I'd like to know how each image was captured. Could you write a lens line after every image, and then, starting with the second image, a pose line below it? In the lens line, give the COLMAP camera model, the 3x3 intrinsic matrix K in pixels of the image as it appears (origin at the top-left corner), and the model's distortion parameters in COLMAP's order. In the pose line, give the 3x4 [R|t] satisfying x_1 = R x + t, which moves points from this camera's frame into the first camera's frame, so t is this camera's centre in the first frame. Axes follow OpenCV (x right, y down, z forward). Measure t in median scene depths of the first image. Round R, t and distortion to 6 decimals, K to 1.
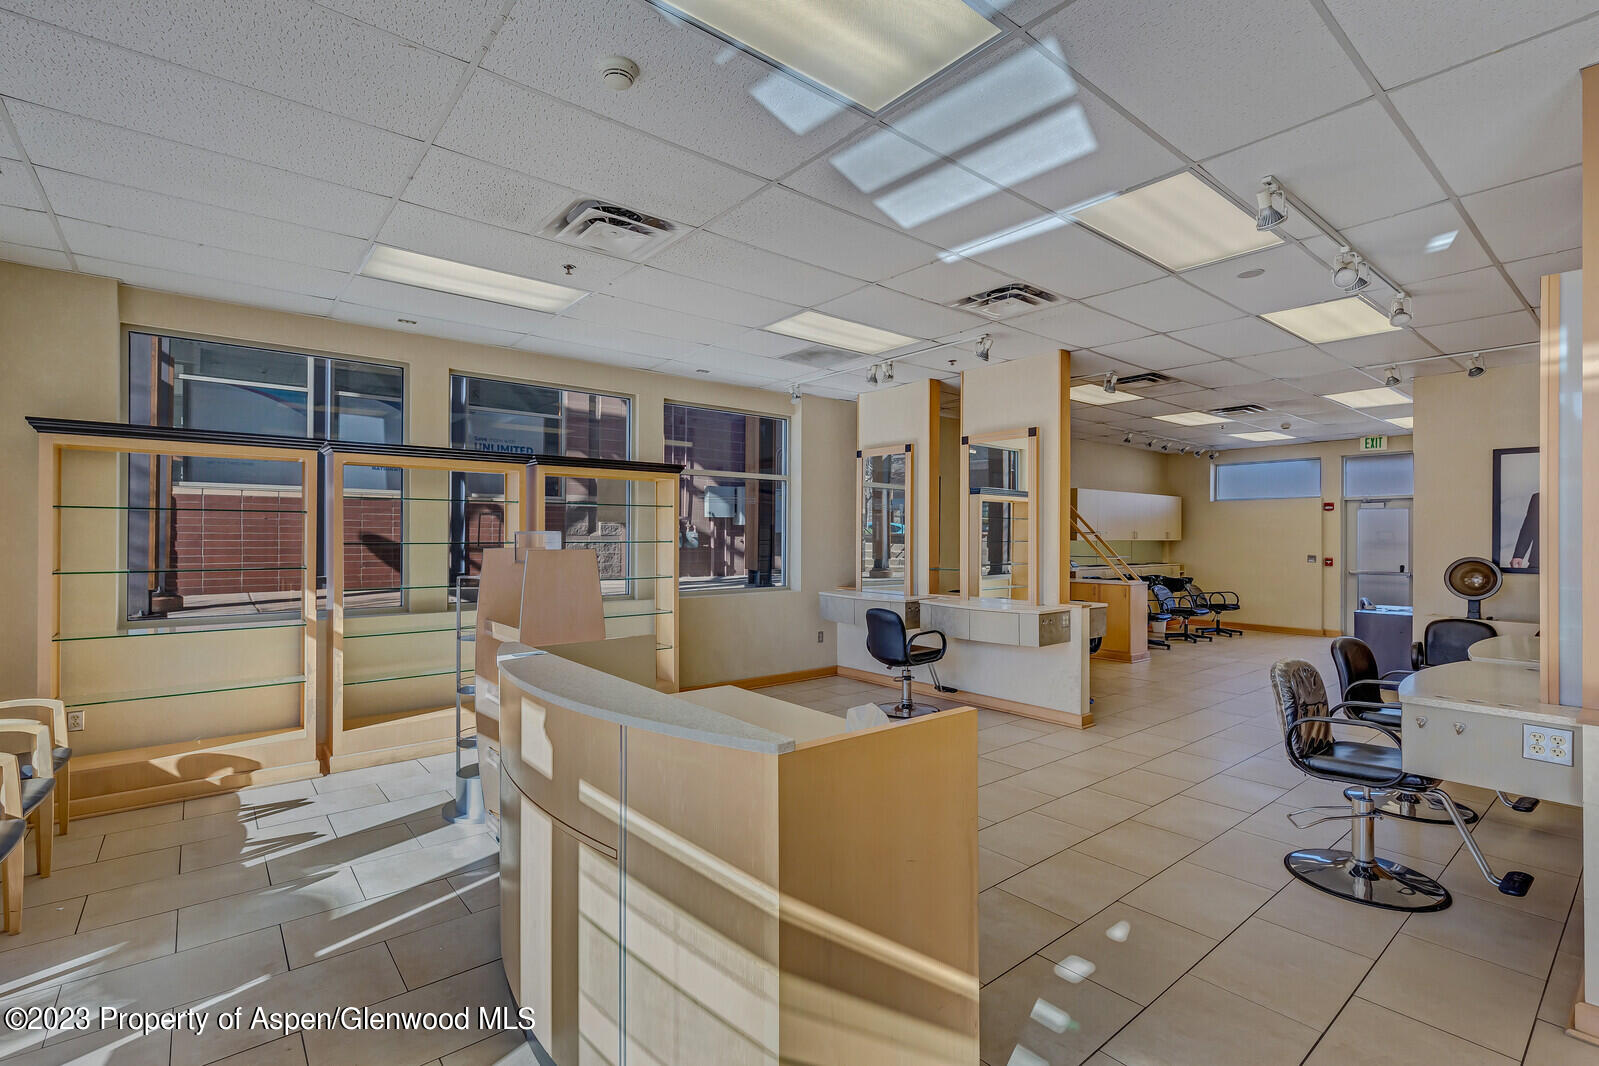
lens RADIAL K [[743.1, 0, 810.8], [0, 743.1, 533.8], [0, 0, 1]] dist [0.005235, 0.000825]
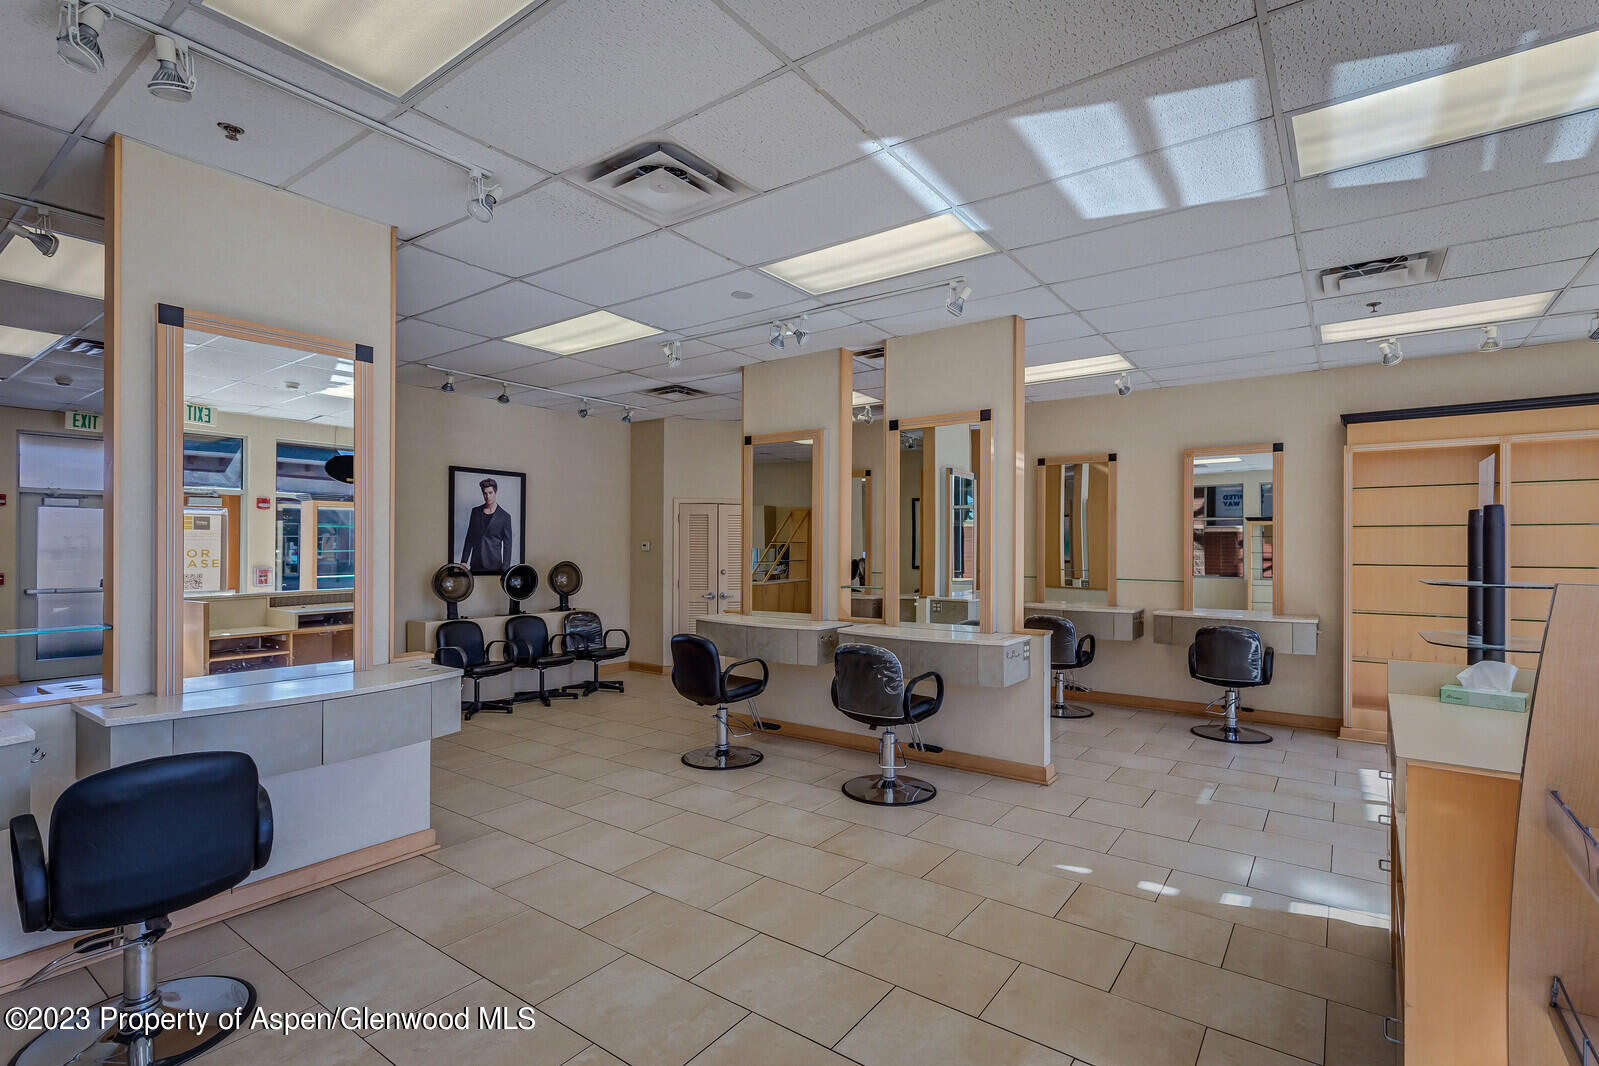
lens RADIAL K [[743.1, 0, 810.8], [0, 743.1, 542.4], [0, 0, 1]] dist [0.005235, 0.000825]
pose [[-0.237090, 0.006560, 0.971466, -0.455375], [-0.009198, 0.999917, -0.008997, 0.010180], [-0.971444, -0.011069, -0.237010, 1.163937]]
